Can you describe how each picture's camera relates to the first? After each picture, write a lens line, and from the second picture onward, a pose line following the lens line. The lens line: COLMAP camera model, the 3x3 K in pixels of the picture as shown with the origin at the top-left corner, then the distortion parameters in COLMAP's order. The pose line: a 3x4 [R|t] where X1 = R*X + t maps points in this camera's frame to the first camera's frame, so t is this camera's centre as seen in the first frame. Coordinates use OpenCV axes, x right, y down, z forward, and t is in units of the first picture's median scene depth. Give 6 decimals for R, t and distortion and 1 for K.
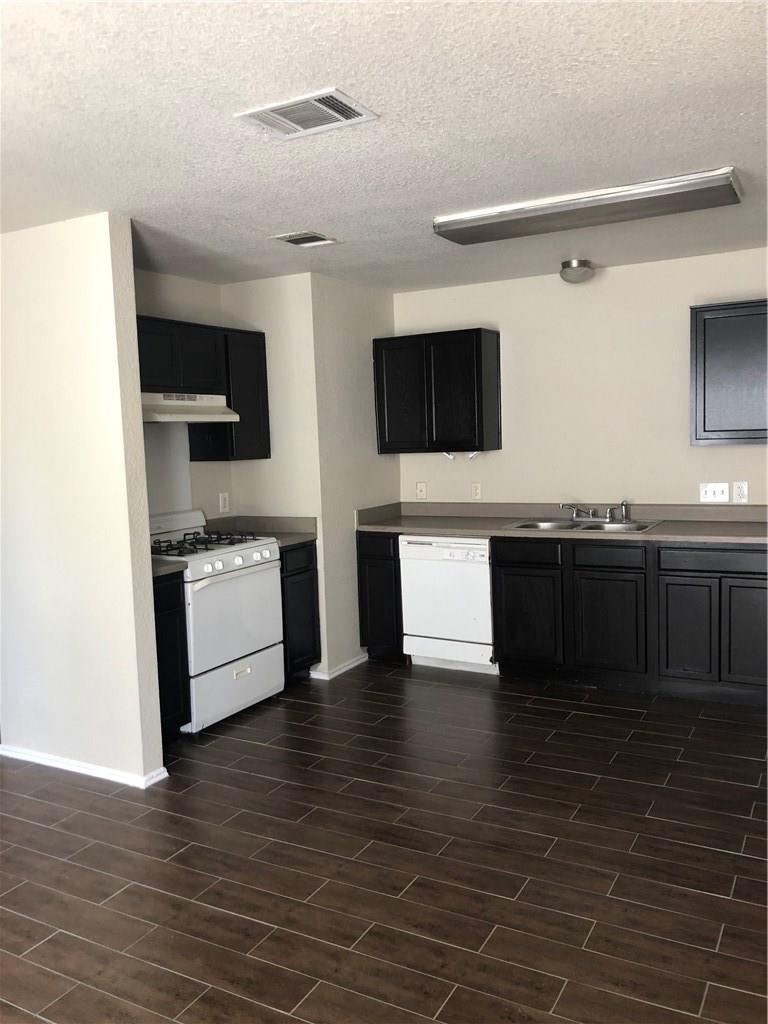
lens RADIAL K [[844.9, 0, 376.3], [0, 844.9, 508.4], [0, 0, 1]] dist [0.038346, -0.037925]
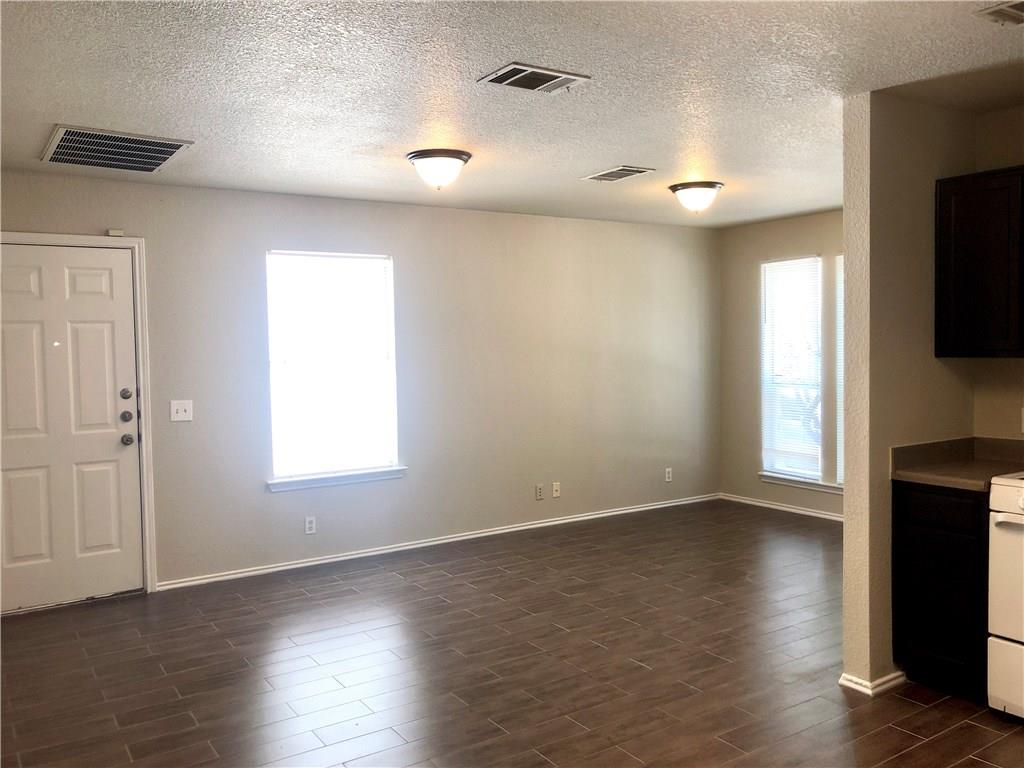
lens RADIAL K [[844.9, 0, 508.5], [0, 844.9, 376.8], [0, 0, 1]] dist [0.038346, -0.037925]
pose [[-0.459669, 0.079868, -0.884492, 0.582097], [-0.050740, 0.991959, 0.115941, -0.089056], [0.886640, 0.098174, -0.451921, 0.845280]]
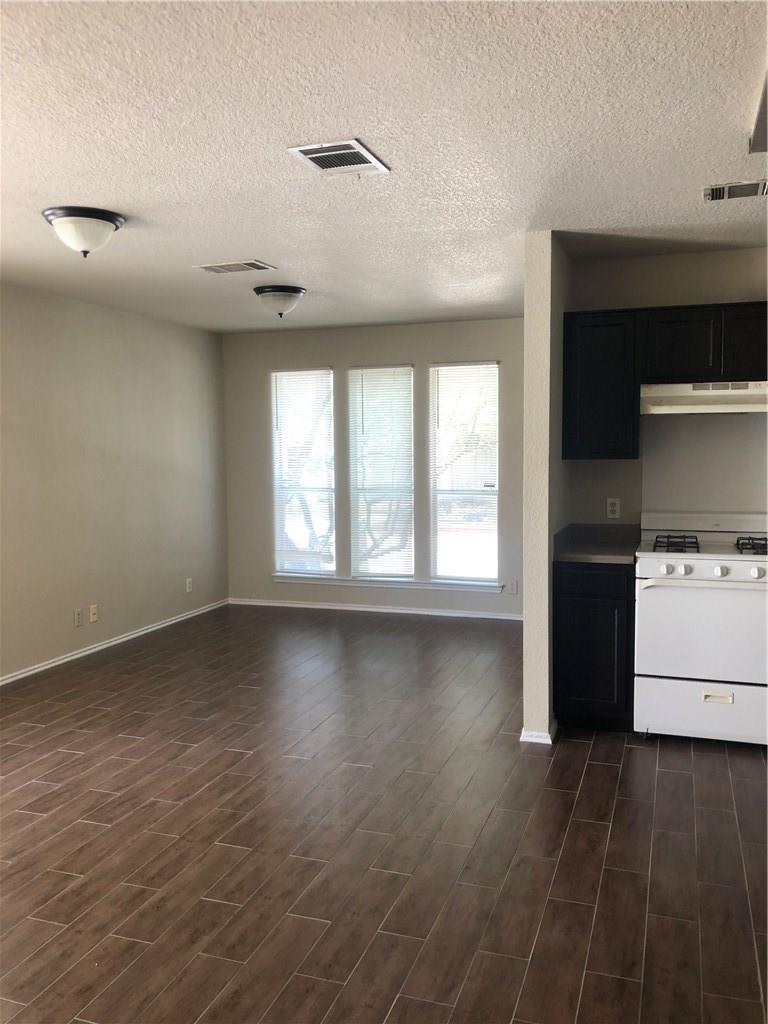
lens RADIAL K [[844.9, 0, 390.2], [0, 844.9, 505.7], [0, 0, 1]] dist [0.038346, -0.037925]
pose [[0.179074, 0.105619, -0.978150, 0.604607], [-0.089625, 0.991838, 0.090689, -0.052371], [0.979745, 0.071427, 0.187079, 0.472030]]
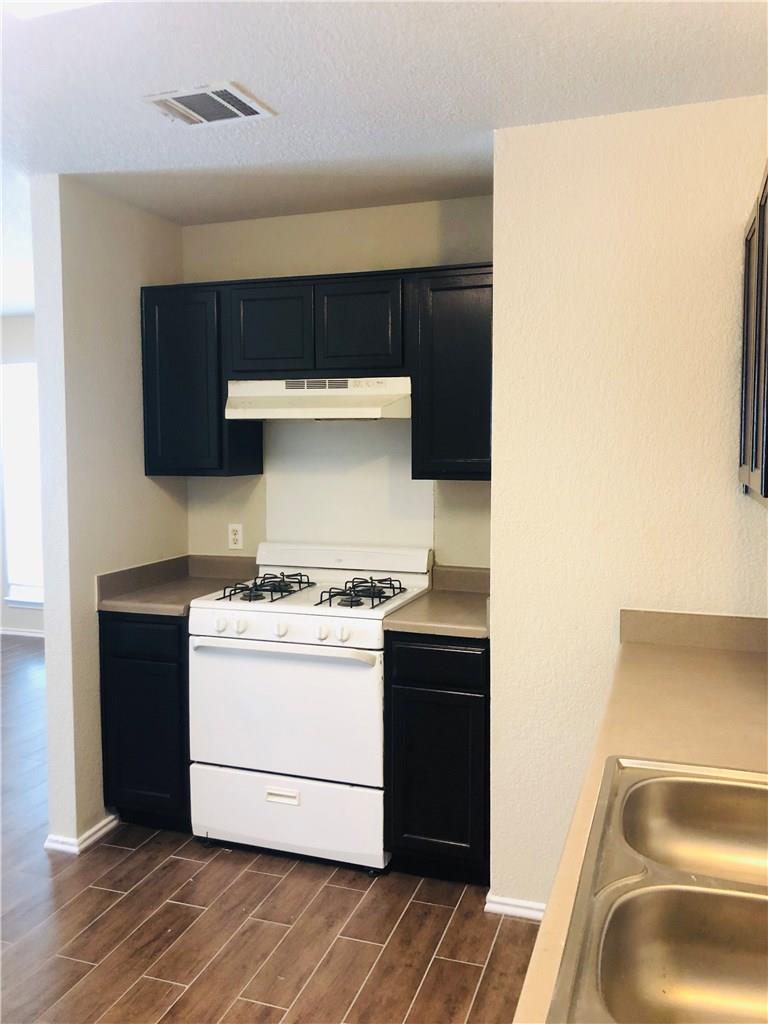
lens RADIAL K [[844.9, 0, 382.7], [0, 844.9, 501.5], [0, 0, 1]] dist [0.038346, -0.037925]
pose [[0.177137, 0.104335, -0.978640, 0.468655], [-0.096431, 0.991420, 0.088244, -0.098634], [0.979451, 0.078740, 0.185678, 0.906104]]
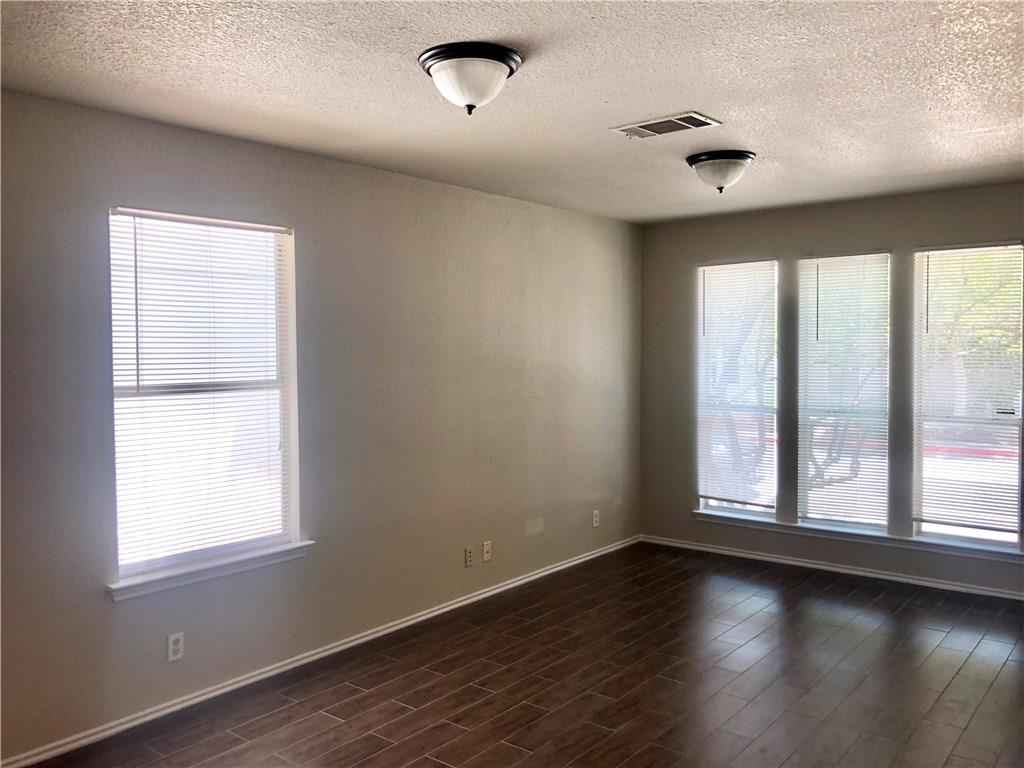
lens RADIAL K [[844.9, 0, 499.1], [0, 844.9, 373.0], [0, 0, 1]] dist [0.038346, -0.037925]
pose [[-0.170661, 0.066654, -0.983073, 0.346878], [-0.079513, 0.993524, 0.081166, -0.054584], [0.982116, 0.092019, -0.164256, 0.459033]]
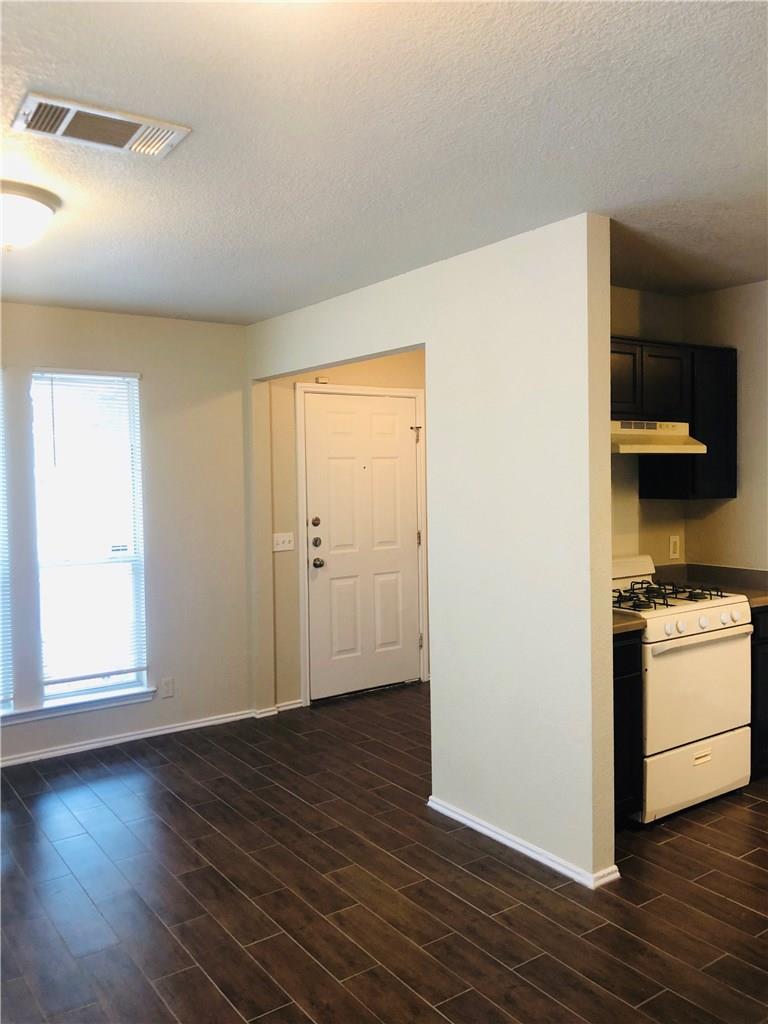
lens RADIAL K [[844.9, 0, 389.8], [0, 844.9, 497.4], [0, 0, 1]] dist [0.038346, -0.037925]
pose [[0.905134, 0.034111, -0.423755, -0.088608], [-0.055921, 0.997668, -0.039138, -0.008525], [0.421432, 0.059122, 0.904931, 0.106152]]
